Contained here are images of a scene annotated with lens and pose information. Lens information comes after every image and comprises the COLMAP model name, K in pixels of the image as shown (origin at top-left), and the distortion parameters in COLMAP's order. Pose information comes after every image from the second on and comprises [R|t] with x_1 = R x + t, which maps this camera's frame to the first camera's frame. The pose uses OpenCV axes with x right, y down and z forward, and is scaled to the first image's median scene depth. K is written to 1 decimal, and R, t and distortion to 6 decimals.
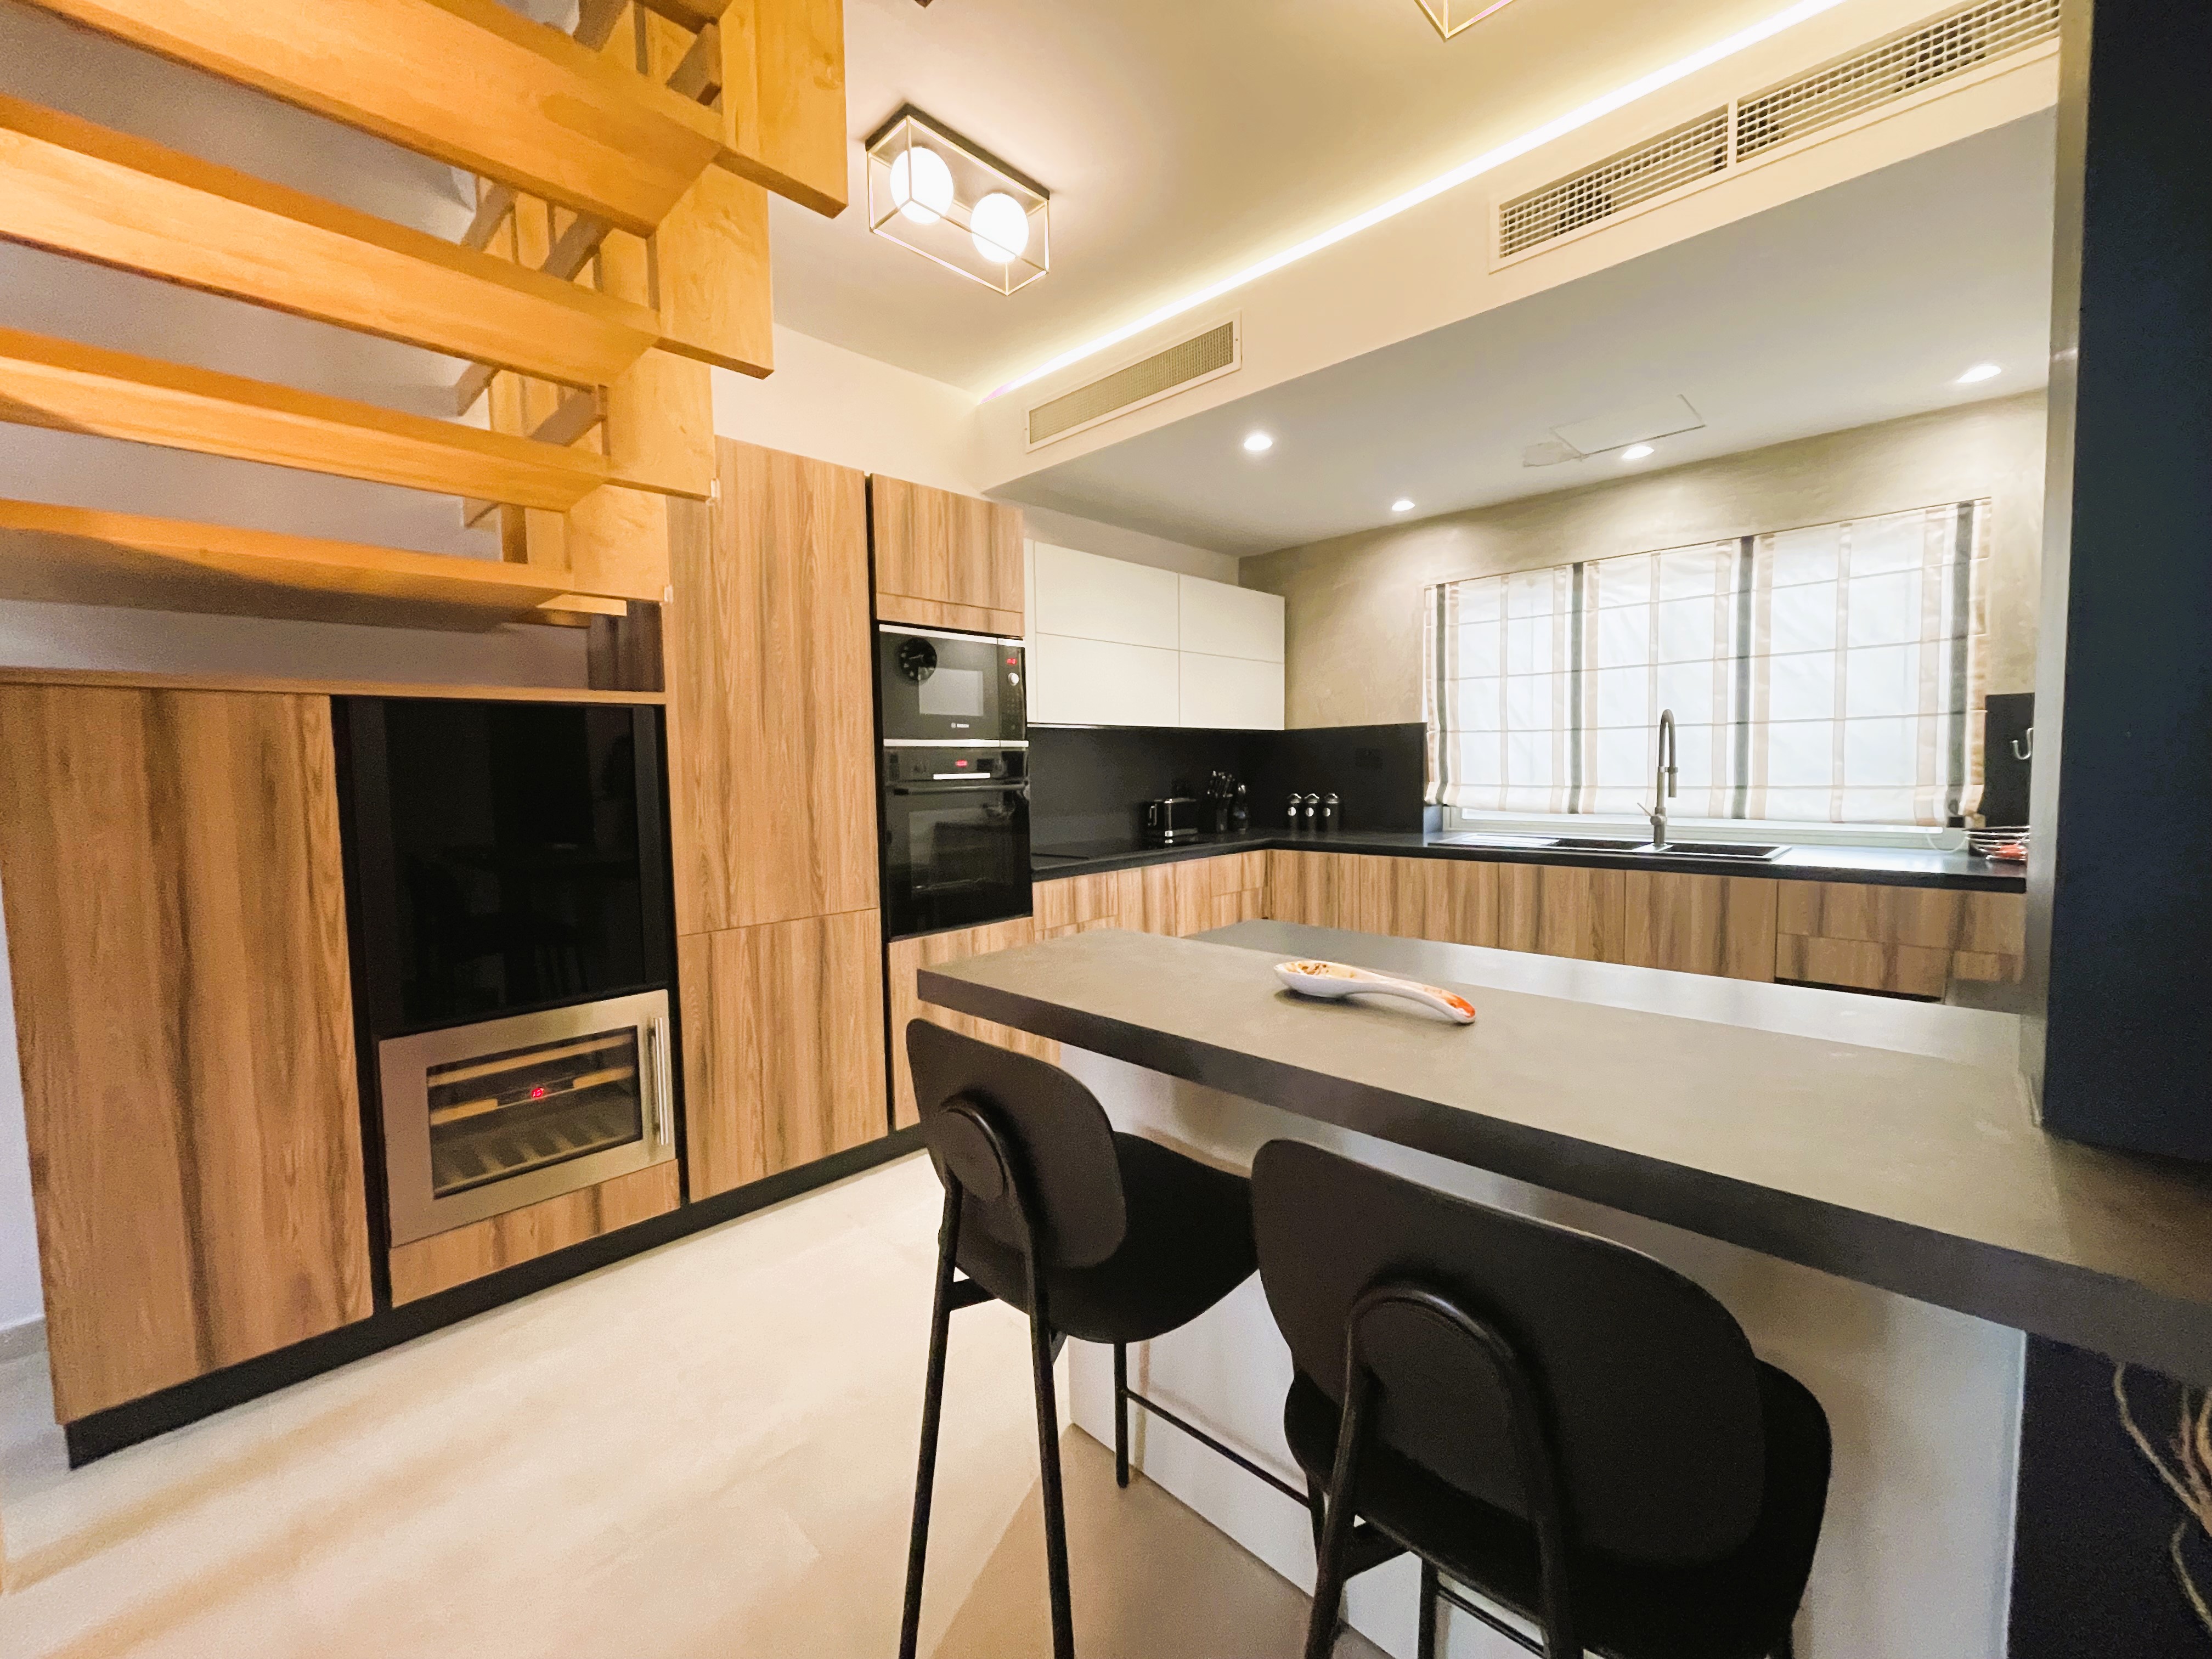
lens RADIAL K [[880.1, 0, 1106.0], [0, 880.1, 829.5], [0, 0, 1]] dist [-0.011313, 0.000020]
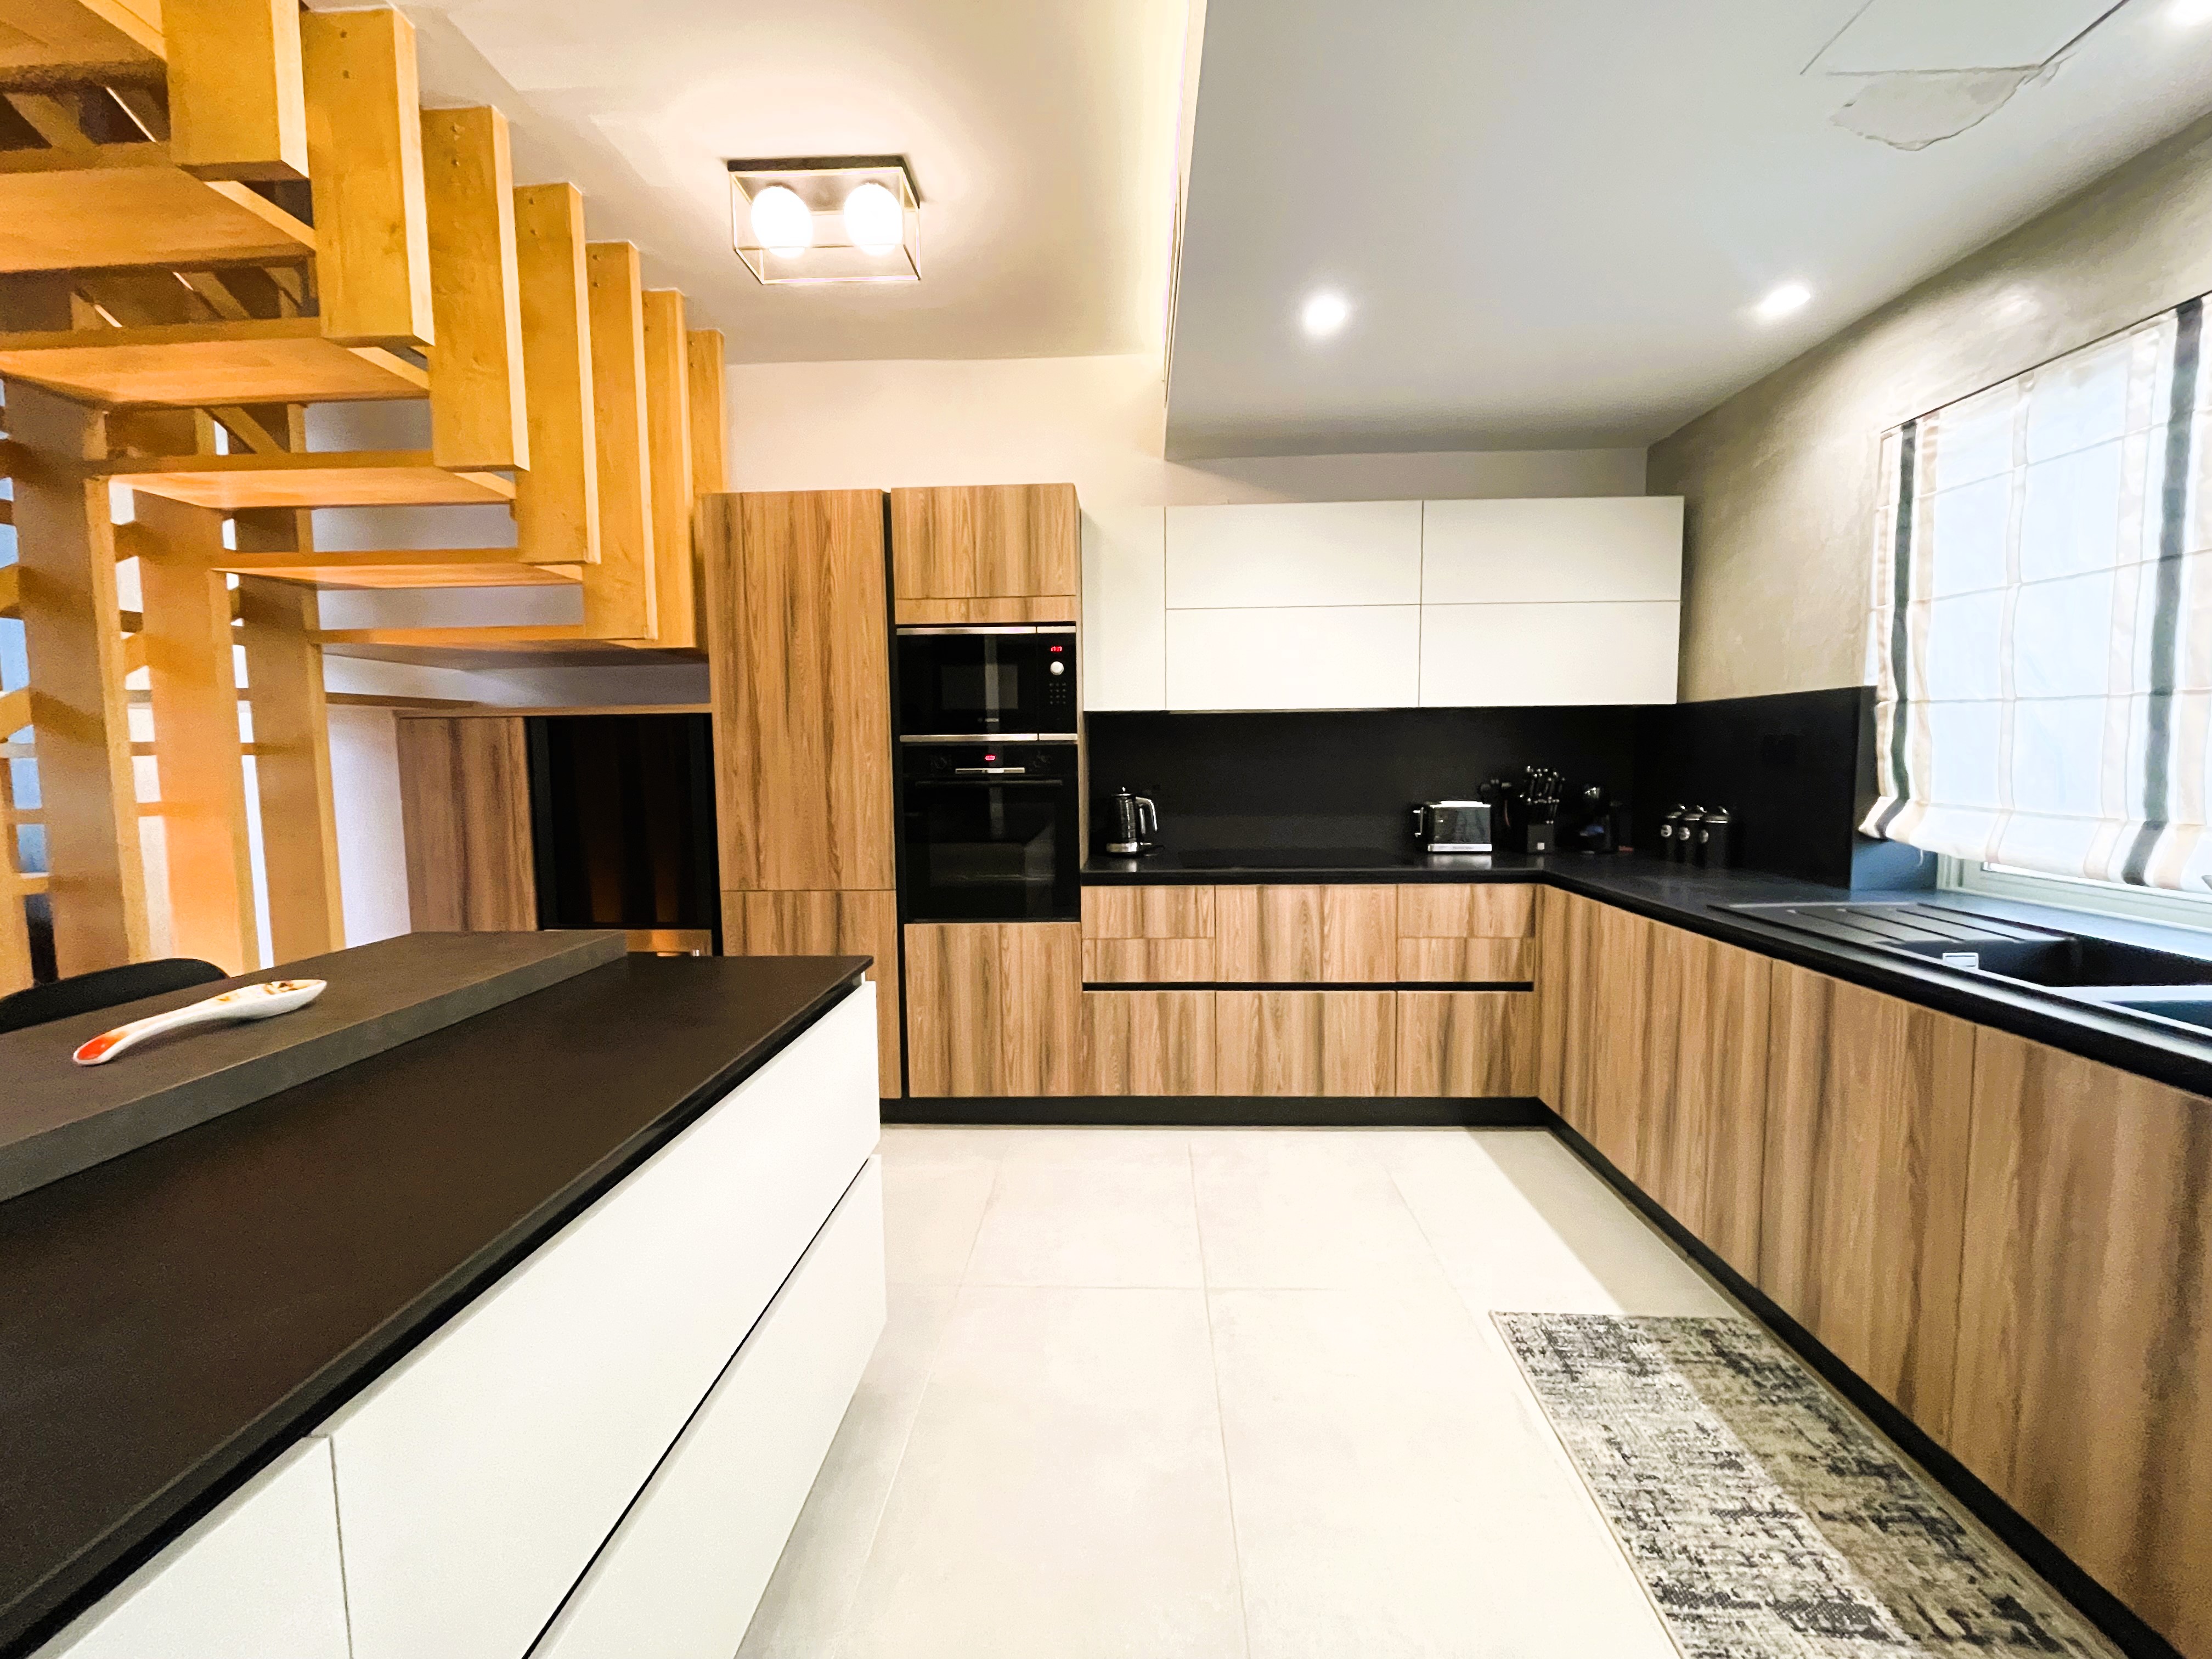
lens RADIAL K [[898.7, 0, 1117.0], [0, 898.7, 825.3], [0, 0, 1]] dist [-0.002023, 0.003592]
pose [[0.675451, 0.071283, -0.733951, 0.655166], [-0.054337, 0.997422, 0.046865, -0.052133], [0.735400, 0.008226, 0.677583, 0.398312]]
